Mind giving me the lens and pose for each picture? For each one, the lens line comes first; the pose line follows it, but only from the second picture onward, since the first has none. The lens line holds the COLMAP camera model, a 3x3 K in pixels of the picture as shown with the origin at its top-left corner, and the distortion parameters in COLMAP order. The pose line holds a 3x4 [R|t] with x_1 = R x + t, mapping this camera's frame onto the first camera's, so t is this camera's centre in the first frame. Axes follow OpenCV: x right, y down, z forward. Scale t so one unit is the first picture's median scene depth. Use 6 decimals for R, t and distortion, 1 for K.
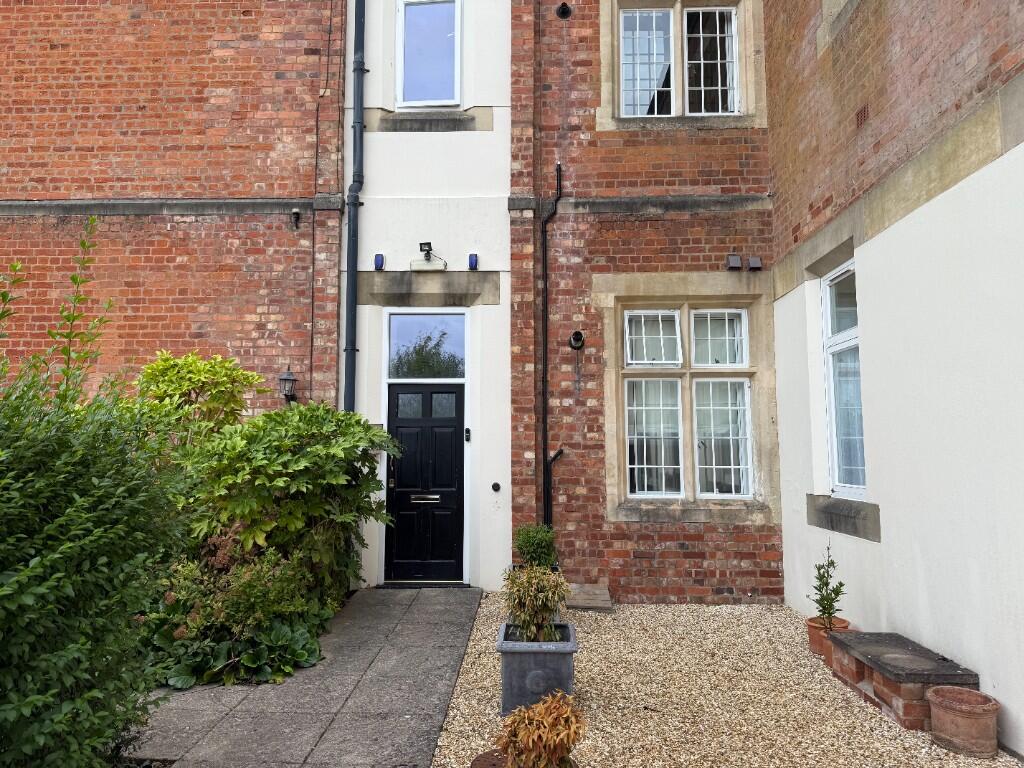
lens RADIAL K [[726.1, 0, 512.0], [0, 726.1, 384.0], [0, 0, 1]] dist [0.080306, -0.123208]
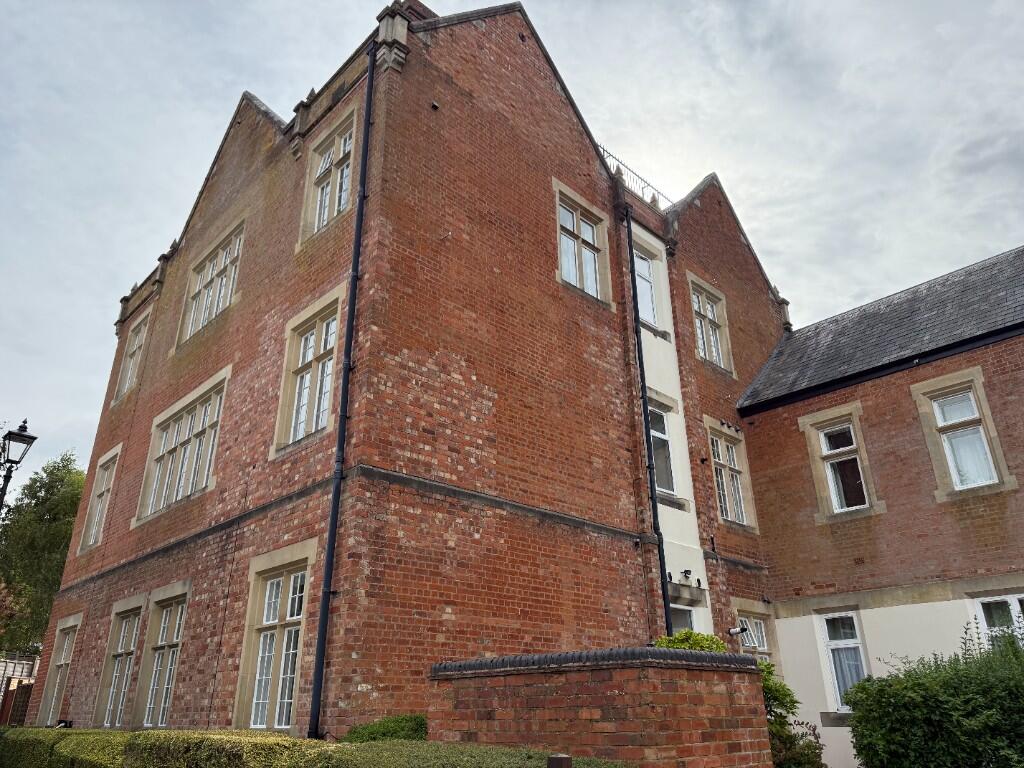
lens RADIAL K [[726.1, 0, 512.0], [0, 726.1, 384.0], [0, 0, 1]] dist [0.080306, -0.123208]
pose [[0.682484, 0.291548, 0.670236, -1.785059], [-0.052339, 0.934140, -0.353049, 0.045850], [-0.729025, 0.205871, 0.652794, 0.004527]]
